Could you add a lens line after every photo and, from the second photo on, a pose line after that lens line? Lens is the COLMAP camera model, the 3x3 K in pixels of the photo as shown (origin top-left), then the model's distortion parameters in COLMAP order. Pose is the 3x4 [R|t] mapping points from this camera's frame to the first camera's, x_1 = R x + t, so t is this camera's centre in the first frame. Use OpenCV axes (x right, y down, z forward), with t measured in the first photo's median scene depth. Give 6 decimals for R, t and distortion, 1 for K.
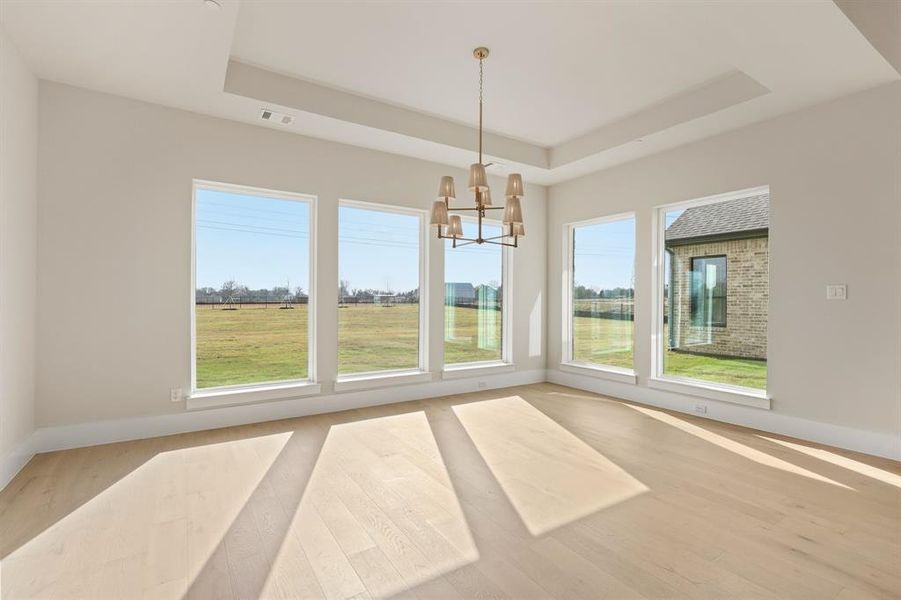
lens RADIAL K [[426.6, 0, 454.4], [0, 426.6, 301.0], [0, 0, 1]] dist [-0.003066, 0.000378]
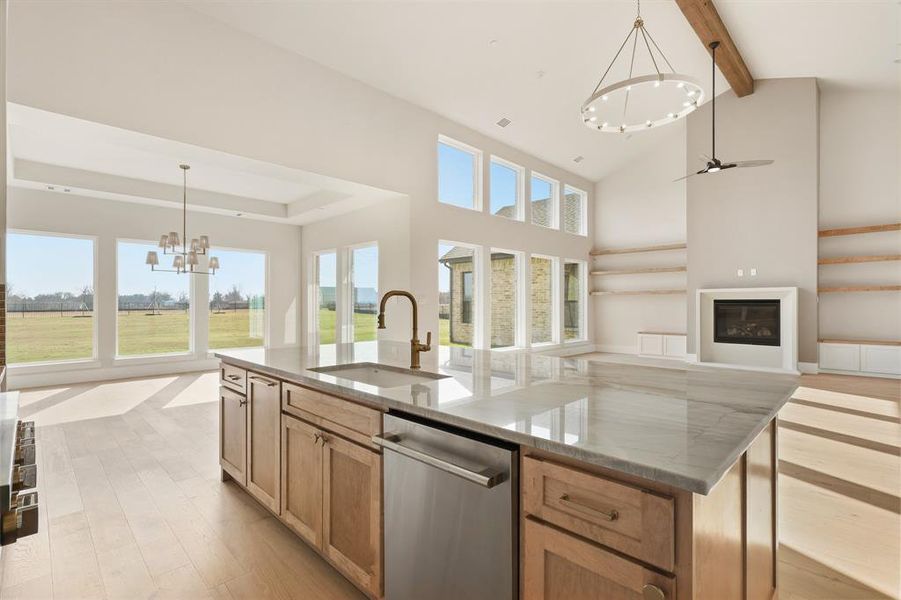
lens RADIAL K [[426.6, 0, 456.5], [0, 426.6, 302.1], [0, 0, 1]] dist [-0.003066, 0.000378]
pose [[0.976061, -0.004168, 0.217457, 0.242731], [0.006098, 0.999948, -0.008206, 0.003275], [-0.217412, 0.009336, 0.976035, -0.308834]]
